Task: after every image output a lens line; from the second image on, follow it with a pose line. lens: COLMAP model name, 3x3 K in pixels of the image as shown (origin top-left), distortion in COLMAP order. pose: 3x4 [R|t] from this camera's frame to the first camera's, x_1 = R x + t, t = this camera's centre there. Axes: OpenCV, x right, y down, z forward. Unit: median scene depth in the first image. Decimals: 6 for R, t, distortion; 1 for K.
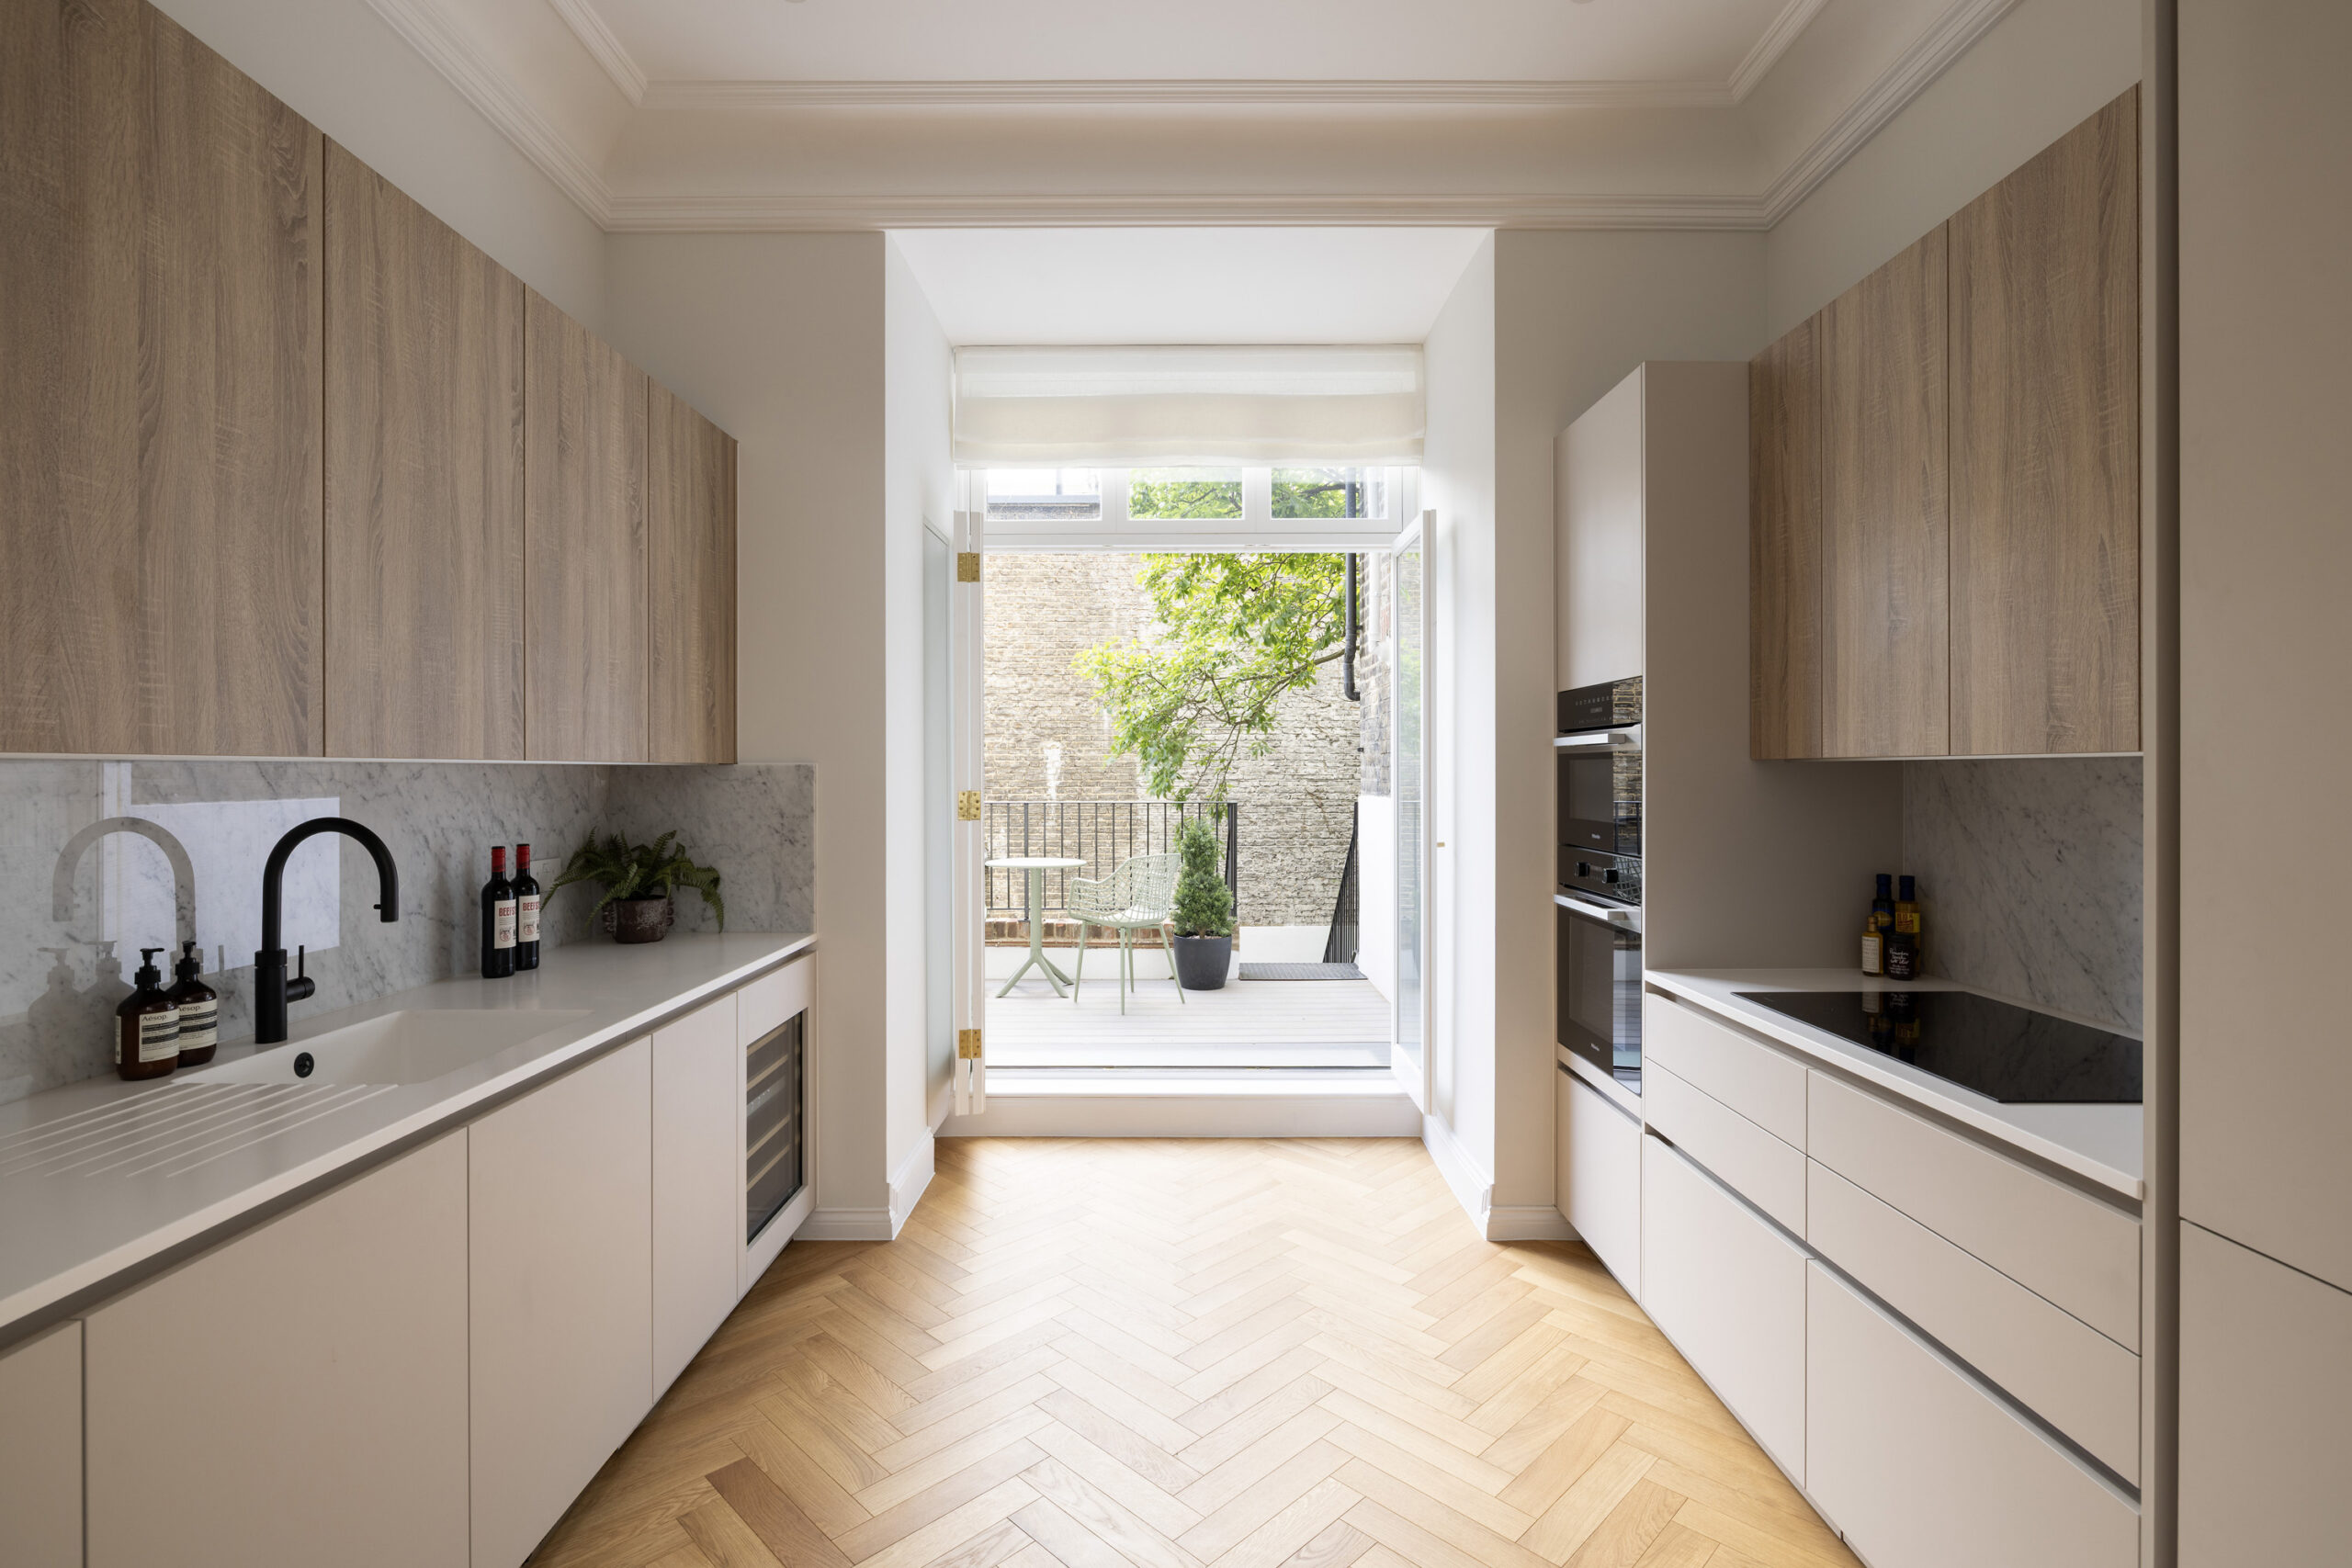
lens RADIAL K [[1137.1, 0, 1167.5], [0, 1137.1, 776.0], [0, 0, 1]] dist [-0.000853, -0.000052]
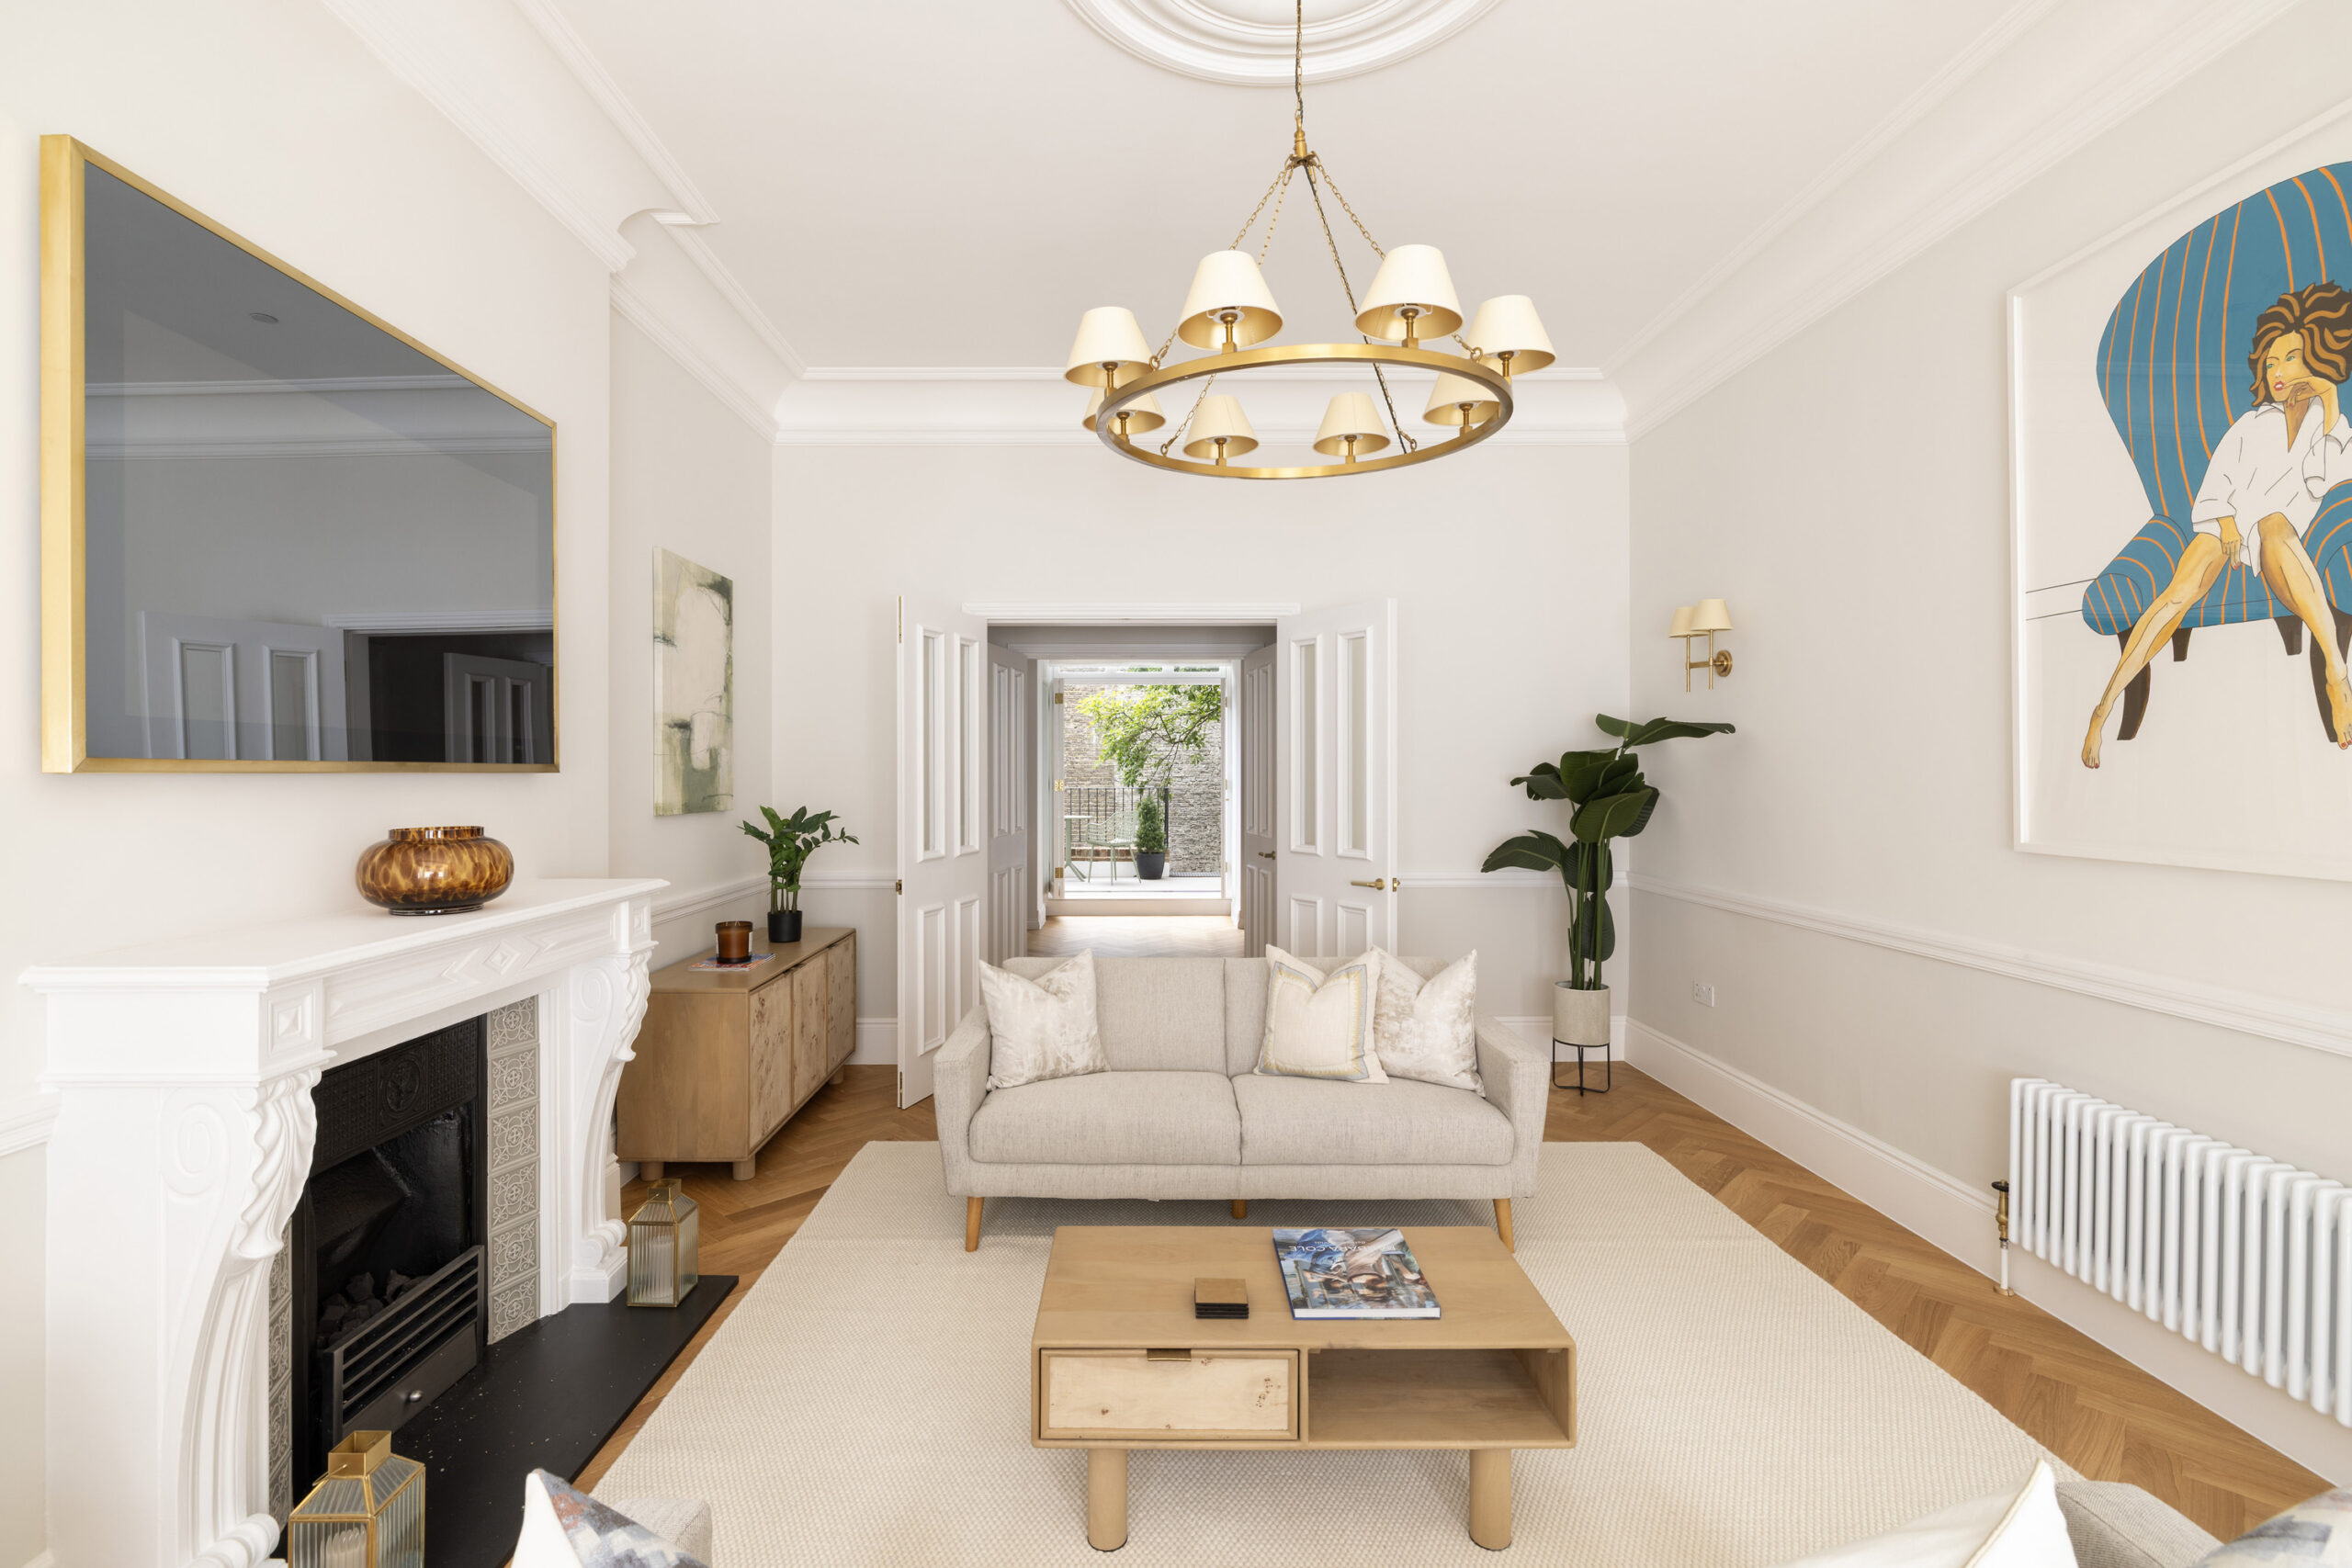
lens RADIAL K [[1078.2, 0, 1168.5], [0, 1078.2, 785.1], [0, 0, 1]] dist [-0.004410, -0.001153]
pose [[0.999566, 0.000263, 0.029448, 0.005957], [-0.000586, 0.999940, 0.010976, -0.002807], [-0.029444, -0.010988, 0.999506, -0.901277]]
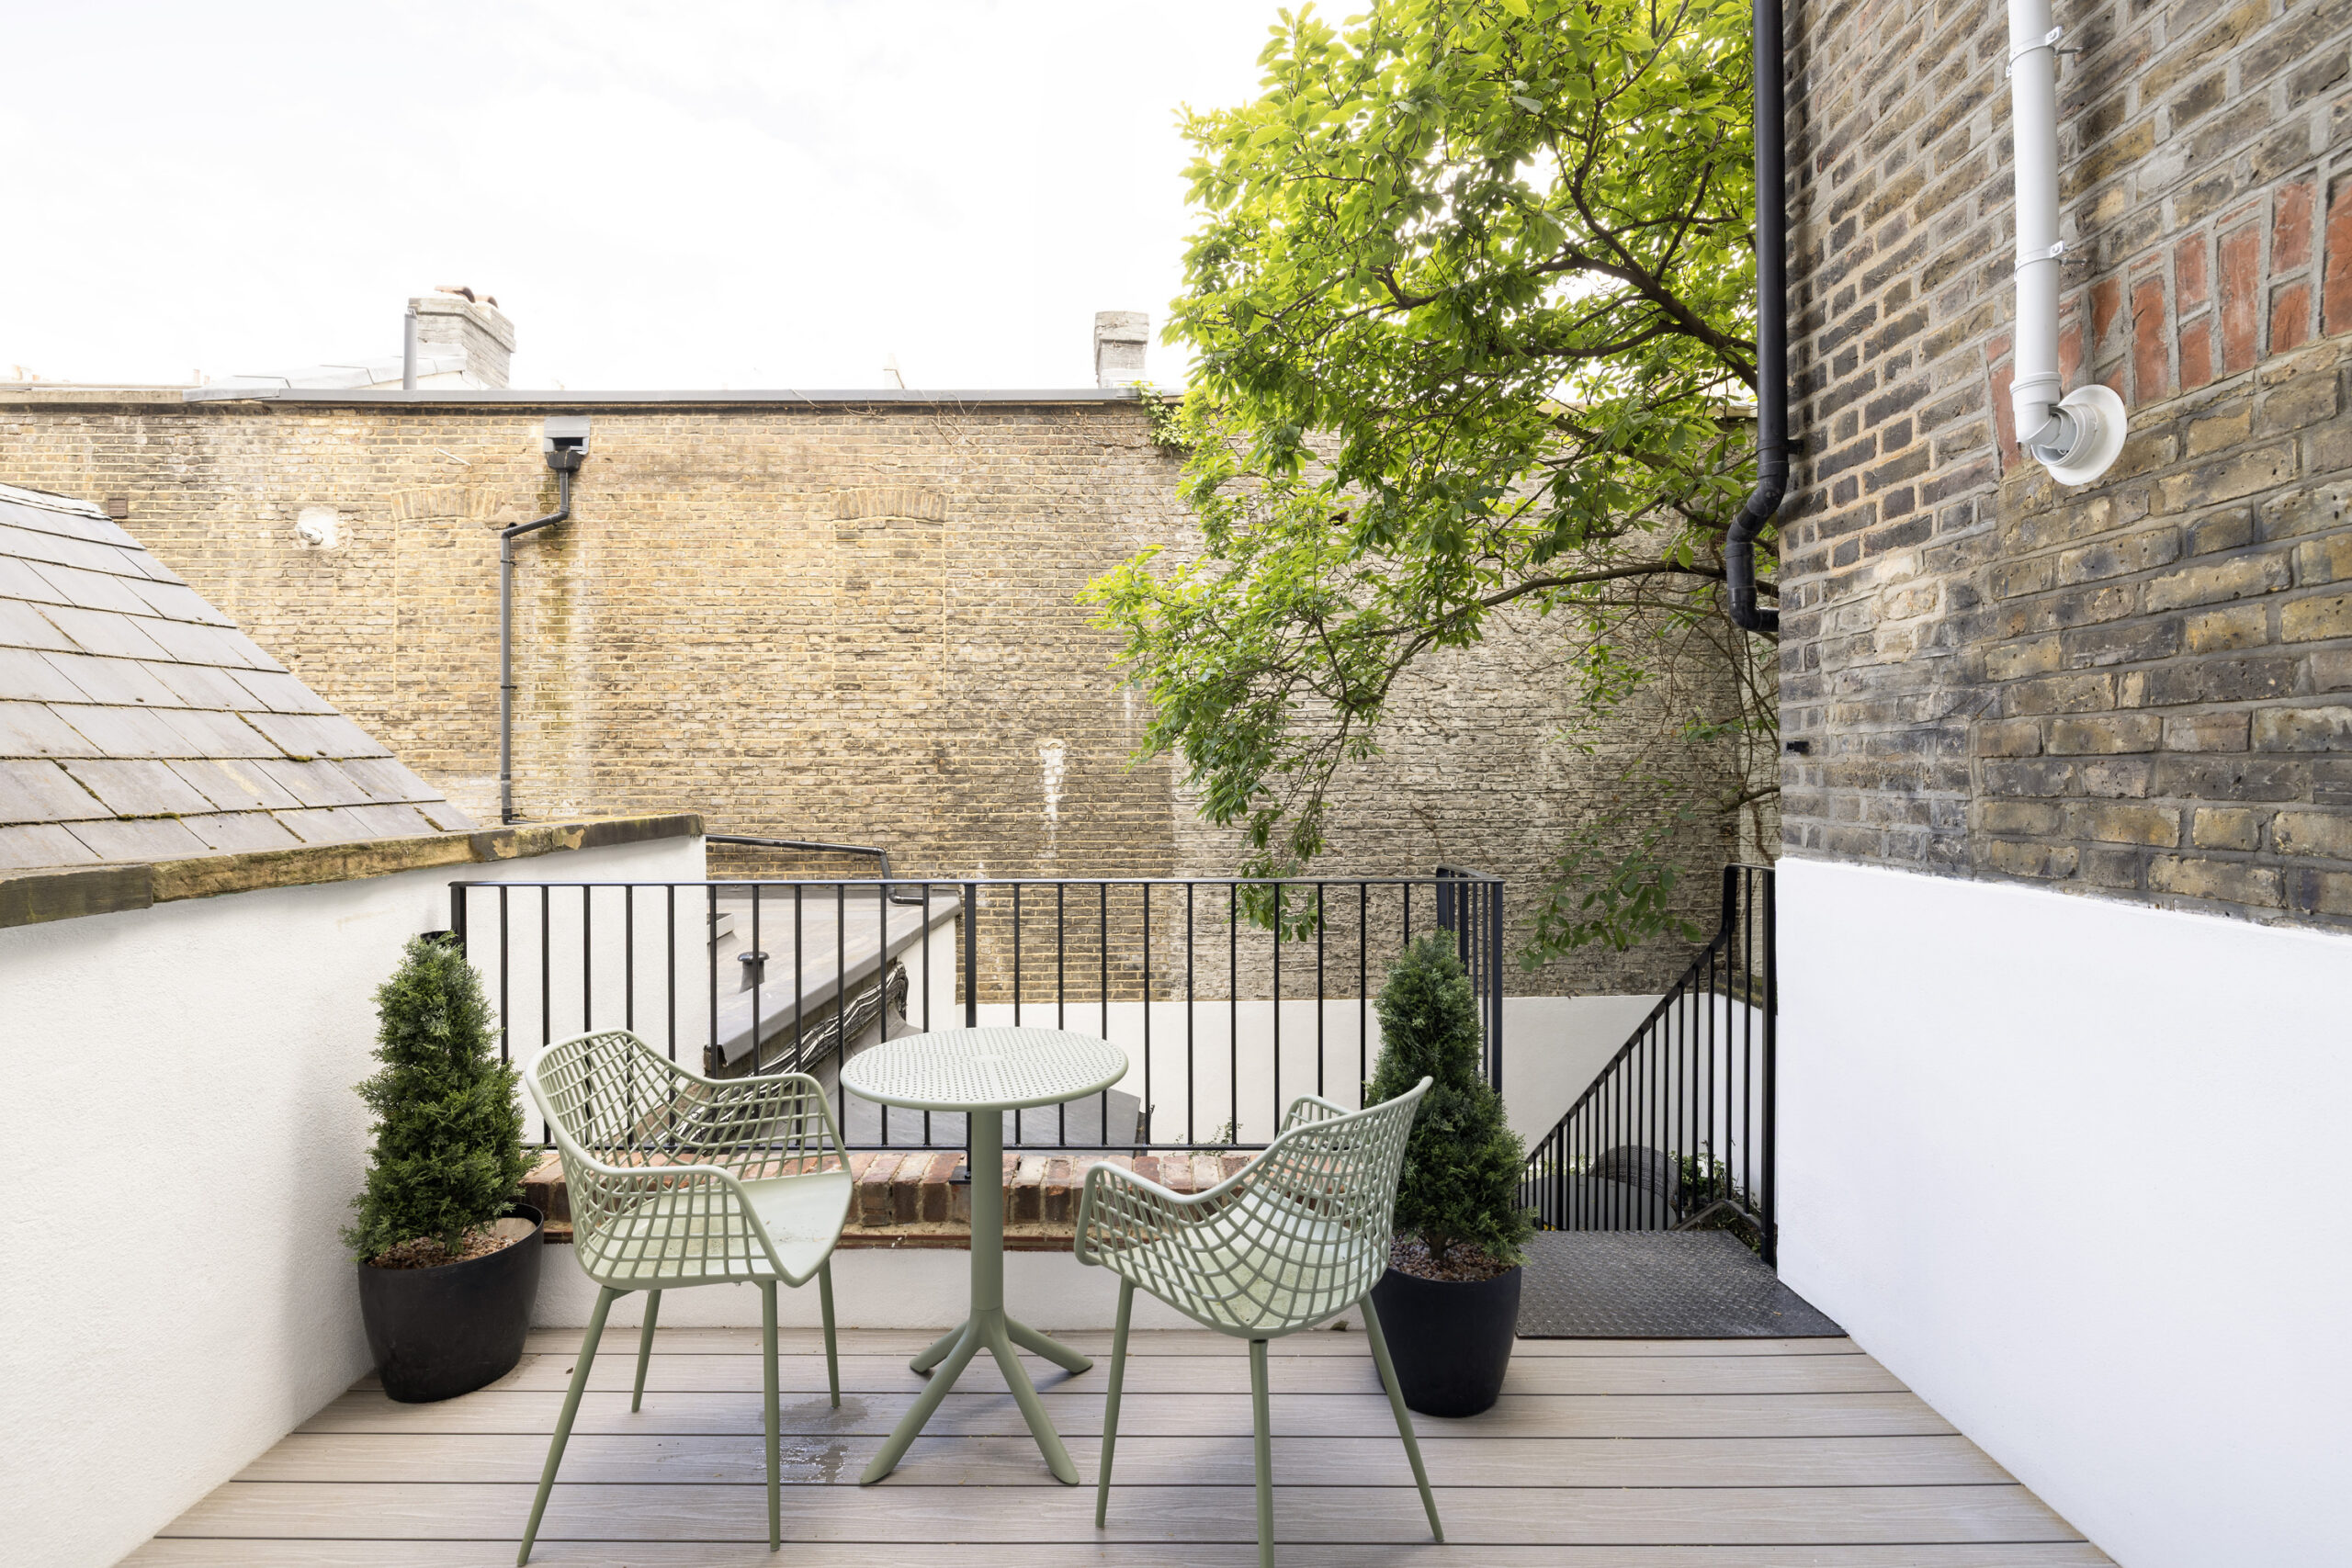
lens RADIAL K [[1078.2, 0, 1192.0], [0, 1078.2, 780.2], [0, 0, 1]] dist [-0.004410, -0.001153]
pose [[0.999751, -0.001998, 0.022206, -0.058333], [0.002053, 0.999995, -0.002453, -0.004728], [-0.022201, 0.002498, 0.999750, 0.657597]]
